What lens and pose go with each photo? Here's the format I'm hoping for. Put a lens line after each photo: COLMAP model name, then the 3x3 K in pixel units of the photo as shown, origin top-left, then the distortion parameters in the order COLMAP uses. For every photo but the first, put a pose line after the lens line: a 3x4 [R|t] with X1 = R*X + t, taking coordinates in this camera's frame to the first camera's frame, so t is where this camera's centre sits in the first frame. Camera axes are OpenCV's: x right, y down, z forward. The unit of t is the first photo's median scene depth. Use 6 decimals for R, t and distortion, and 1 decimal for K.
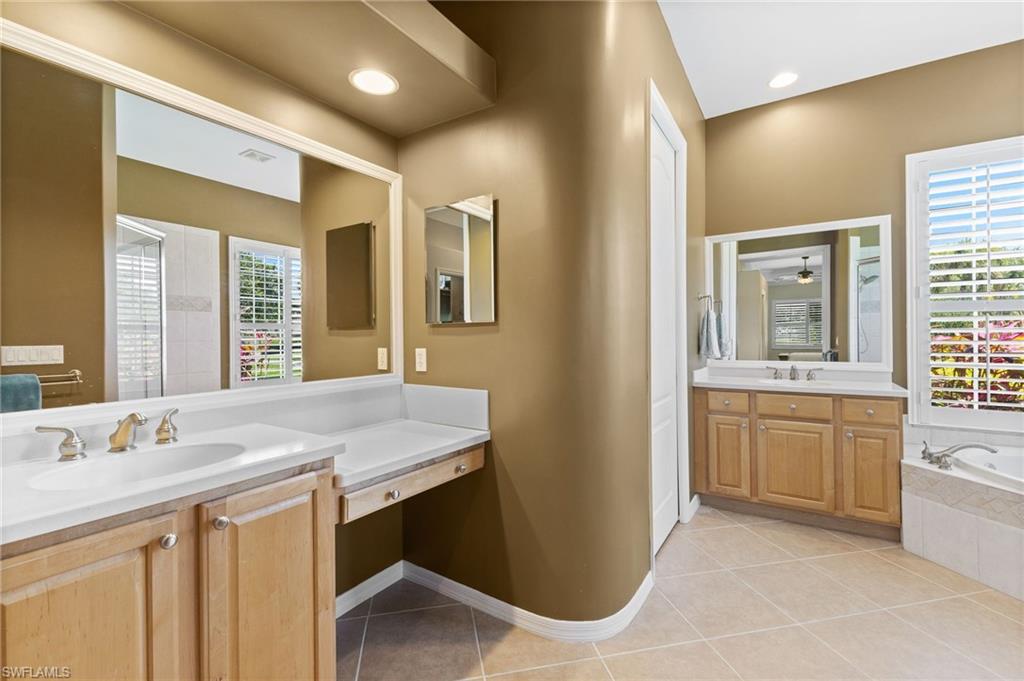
lens RADIAL K [[444.5, 0, 516.6], [0, 444.5, 339.2], [0, 0, 1]] dist [0.001926, -0.000271]
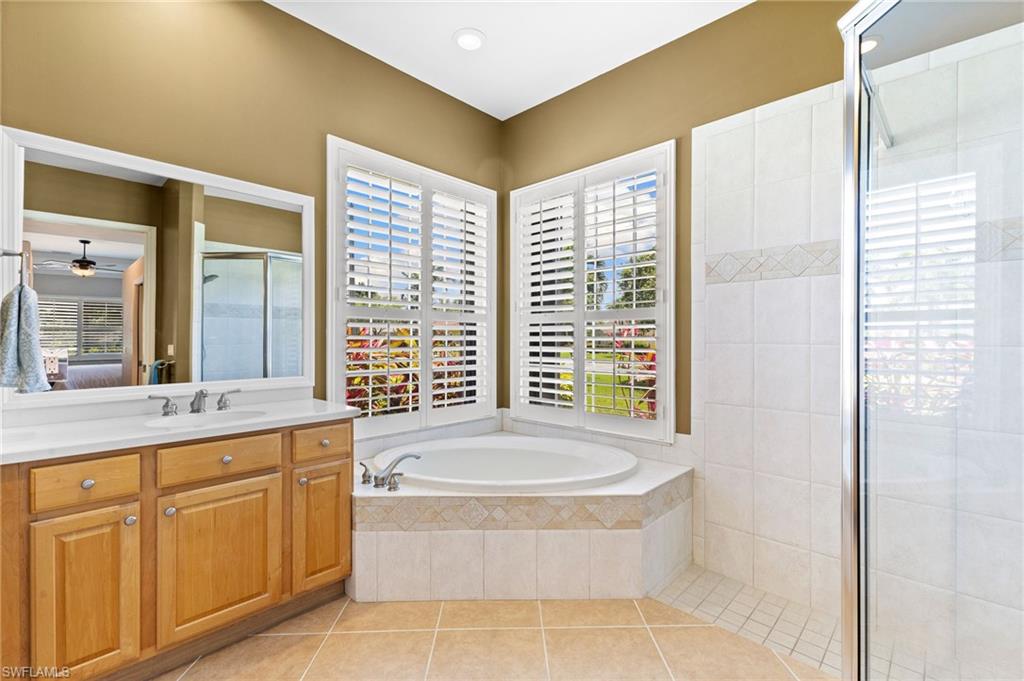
lens RADIAL K [[444.5, 0, 516.6], [0, 444.5, 339.2], [0, 0, 1]] dist [0.001926, -0.000271]
pose [[0.181261, 0.014392, 0.983330, 0.100511], [0.004158, 0.999873, -0.015400, 0.000471], [-0.983426, 0.006881, 0.181178, 0.510969]]
